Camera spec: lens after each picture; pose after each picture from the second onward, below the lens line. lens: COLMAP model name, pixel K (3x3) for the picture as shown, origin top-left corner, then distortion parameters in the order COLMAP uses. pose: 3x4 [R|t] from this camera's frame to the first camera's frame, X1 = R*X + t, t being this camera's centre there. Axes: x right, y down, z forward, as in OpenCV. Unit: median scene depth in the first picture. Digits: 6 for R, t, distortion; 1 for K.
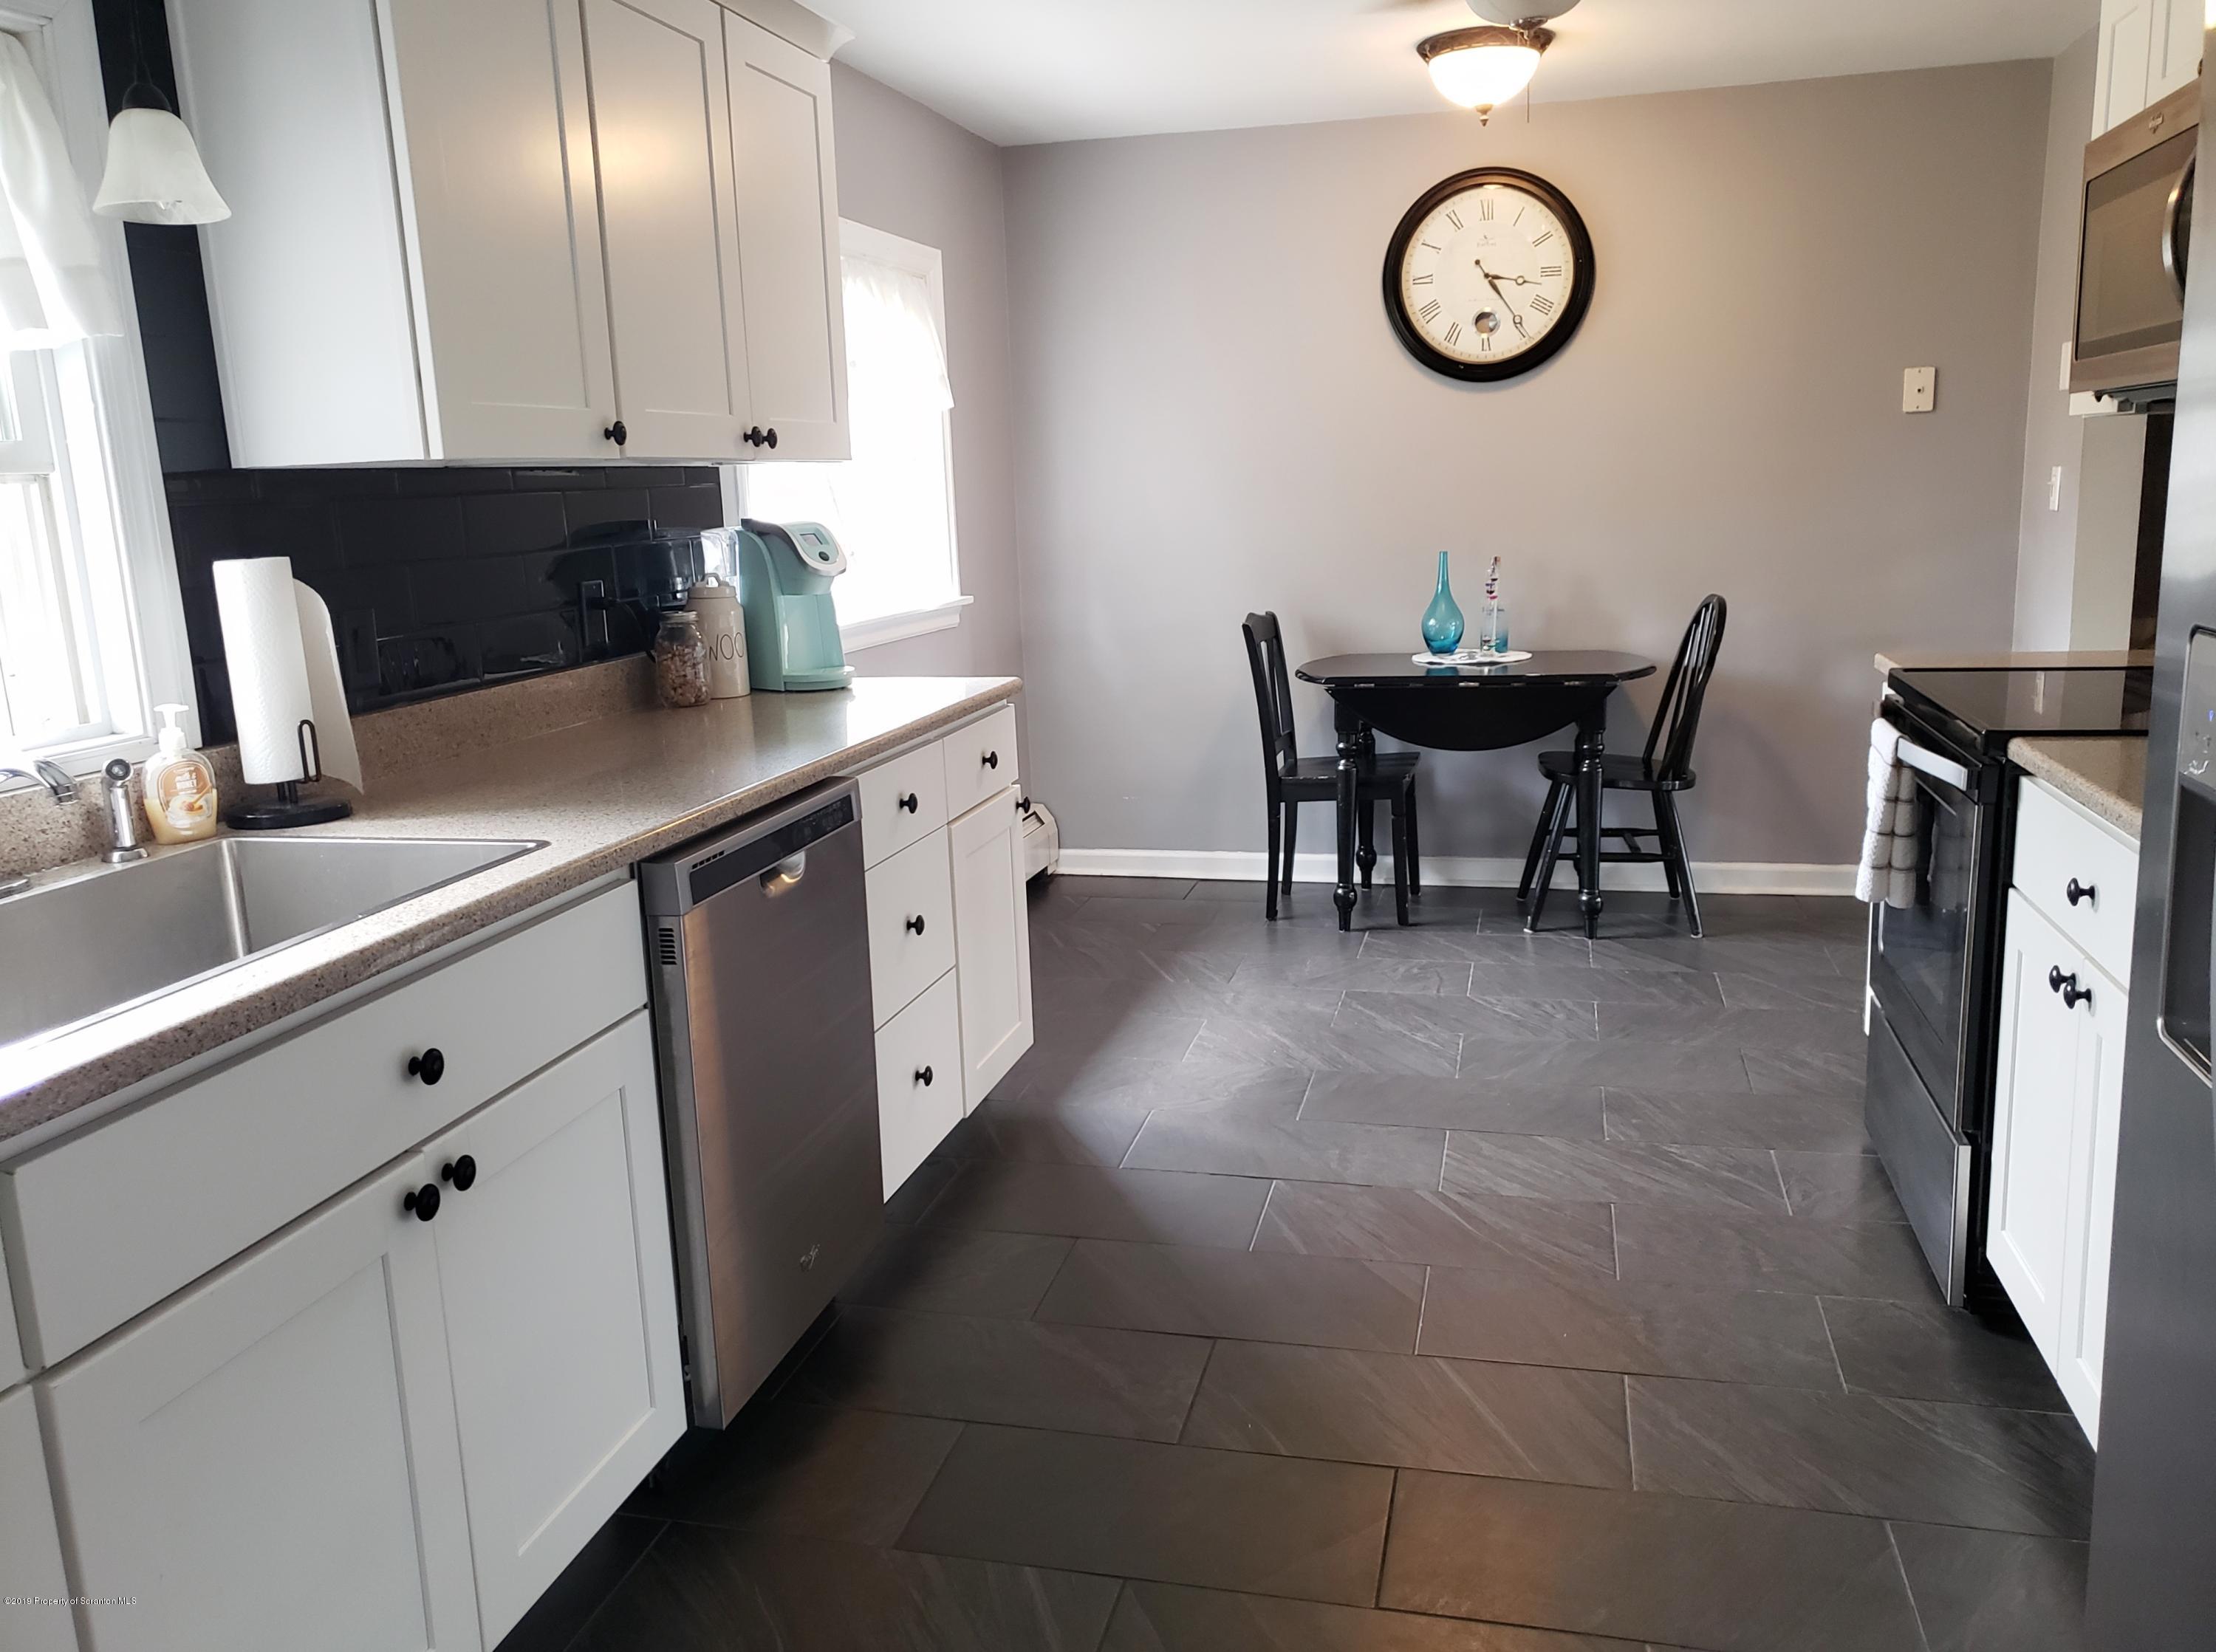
lens RADIAL K [[1748.5, 0, 1108.0], [0, 1748.5, 826.0], [0, 0, 1]] dist [0.007990, 0.029220]
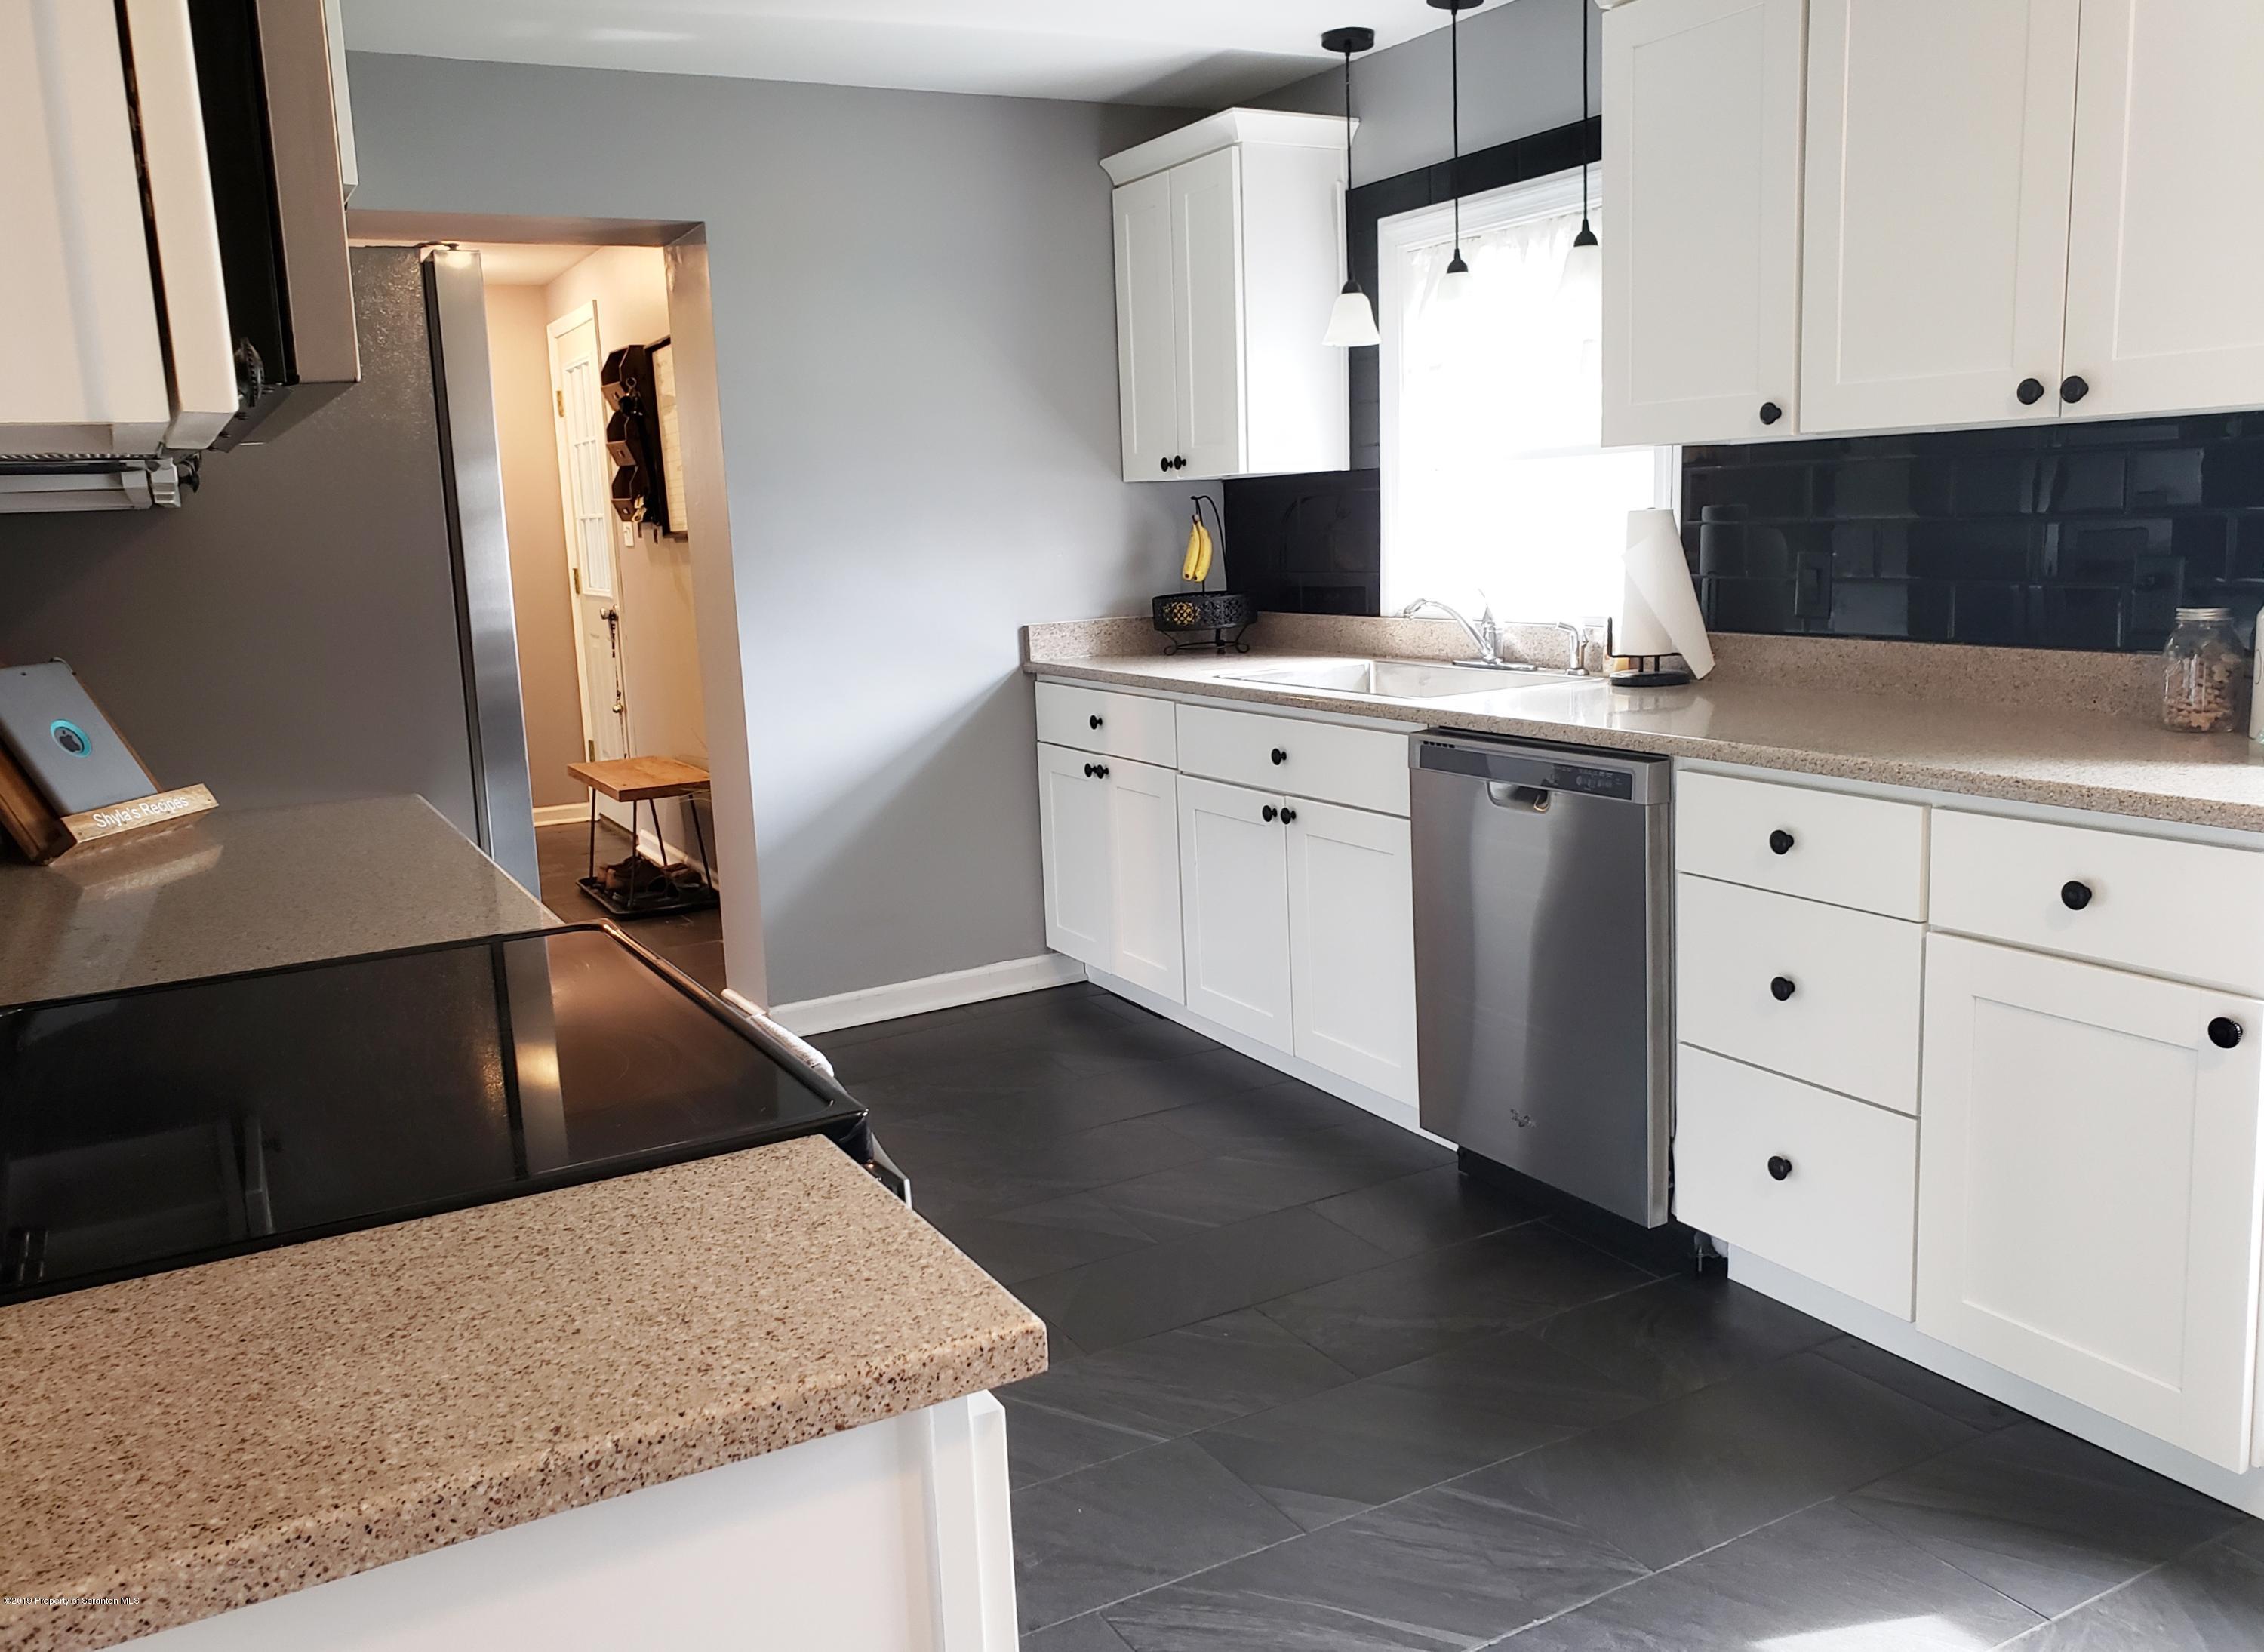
lens RADIAL K [[1829.0, 0, 1132.0], [0, 1829.0, 826.0], [0, 0, 1]] dist [0.002022, -0.000418]
pose [[-0.736248, 0.191318, -0.649105, 0.735963], [-0.058073, 0.937802, 0.342278, -0.326946], [0.674216, 0.289696, -0.679344, 1.472842]]
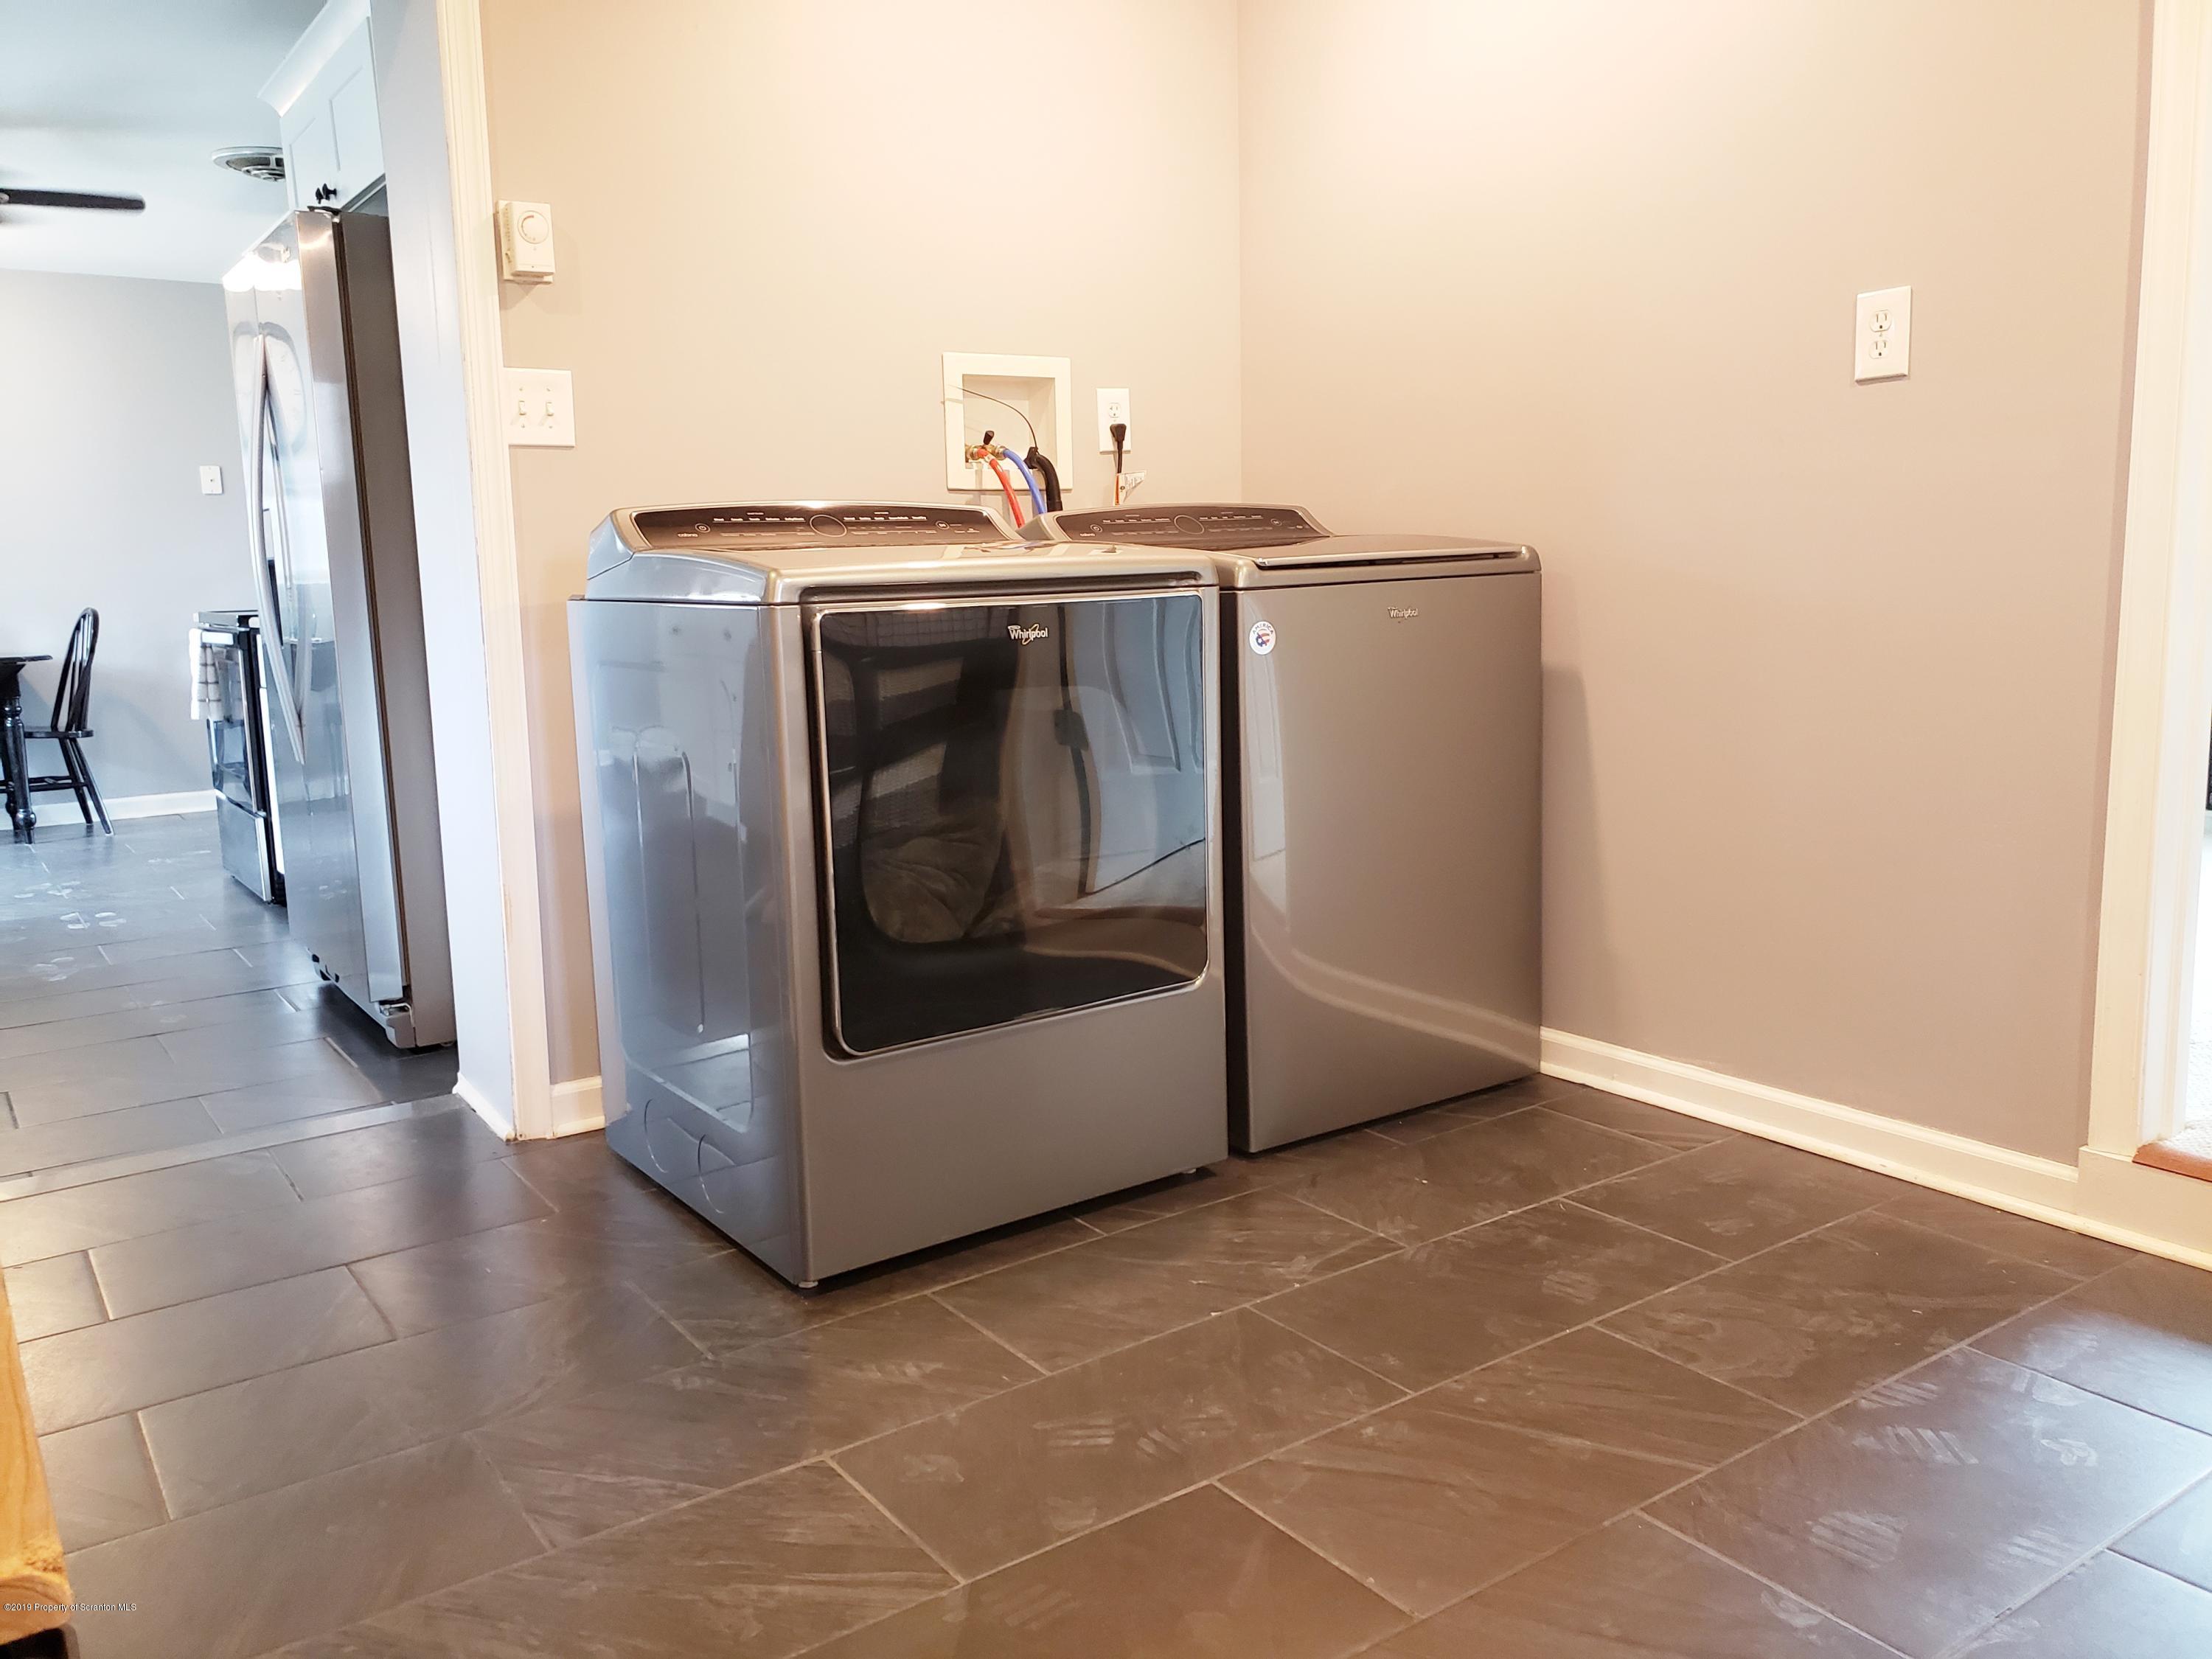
lens RADIAL K [[1734.2, 0, 1080.5], [0, 1734.2, 828.3], [0, 0, 1]] dist [0.035921, -0.001926]
pose [[0.662605, -0.090760, 0.743449, -0.215972], [0.148621, 0.988824, -0.011745, 0.192819], [-0.734075, 0.118274, 0.668689, -0.580203]]
